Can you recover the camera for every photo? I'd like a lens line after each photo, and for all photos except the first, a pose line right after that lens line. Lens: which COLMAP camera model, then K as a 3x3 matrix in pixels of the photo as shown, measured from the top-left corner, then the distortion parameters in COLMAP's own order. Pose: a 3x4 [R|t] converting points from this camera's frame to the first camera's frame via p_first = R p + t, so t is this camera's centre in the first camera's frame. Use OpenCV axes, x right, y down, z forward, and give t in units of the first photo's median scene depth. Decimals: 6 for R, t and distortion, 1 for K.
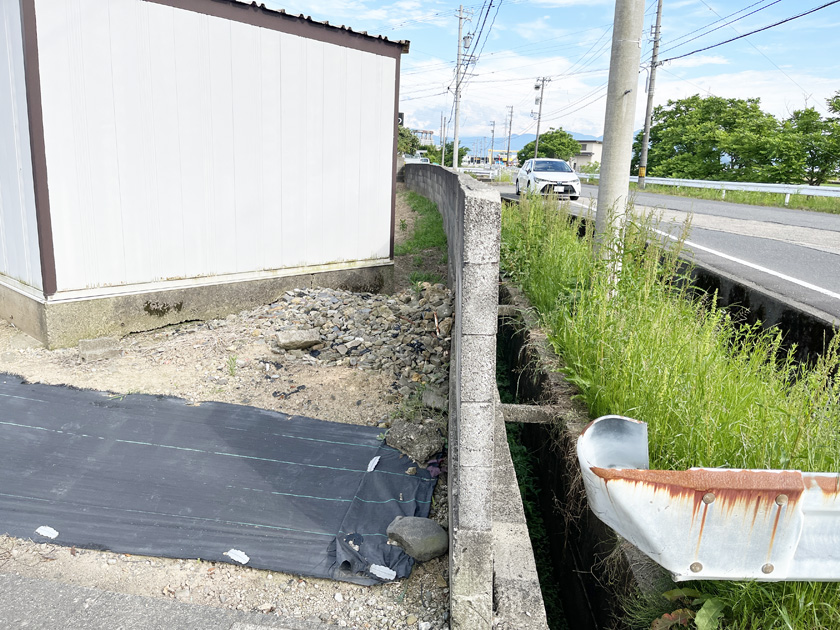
lens RADIAL K [[630.2, 0, 420.0], [0, 630.2, 315.0], [0, 0, 1]] dist [0.067917, -0.094384]
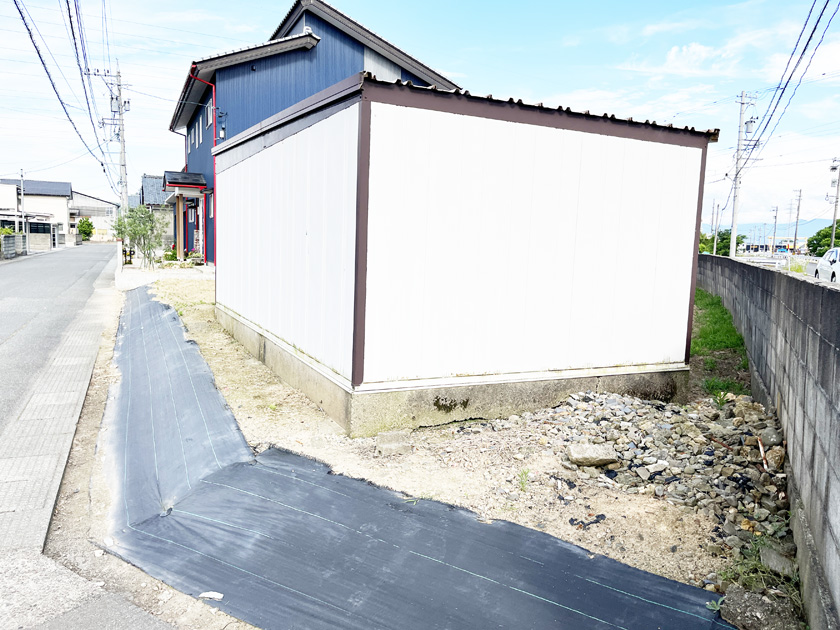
lens RADIAL K [[629.5, 0, 415.9], [0, 629.5, 295.5], [0, 0, 1]] dist [0.068178, -0.092450]
pose [[0.919624, 0.021331, -0.392220, -0.073840], [-0.086772, 0.984888, -0.149887, -0.026958], [0.383095, 0.171874, 0.907578, 0.055175]]
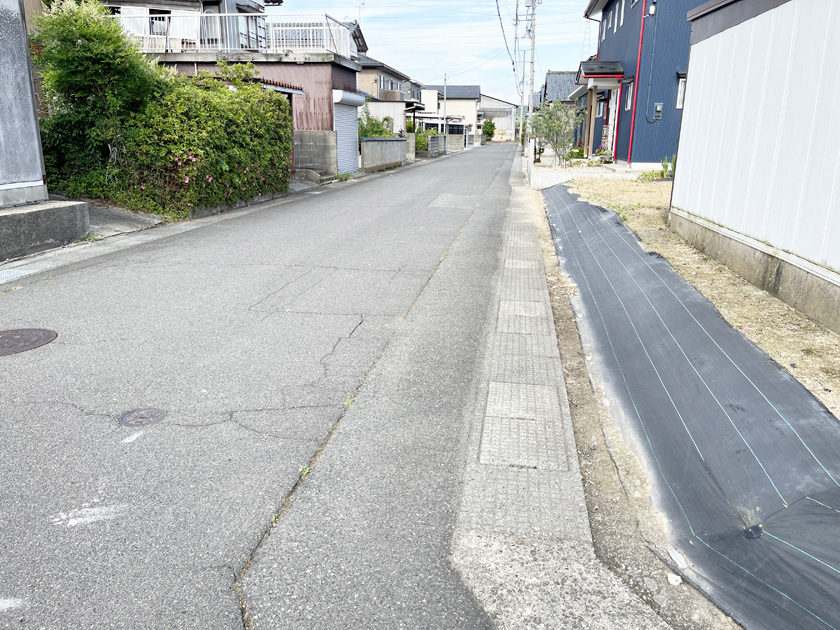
lens RADIAL K [[629.5, 0, 415.9], [0, 629.5, 295.5], [0, 0, 1]] dist [0.068178, -0.092450]
pose [[0.551060, 0.175310, -0.815843, -0.295335], [-0.184983, 0.979022, 0.085427, -0.035390], [0.813704, 0.103842, 0.571929, 0.113987]]
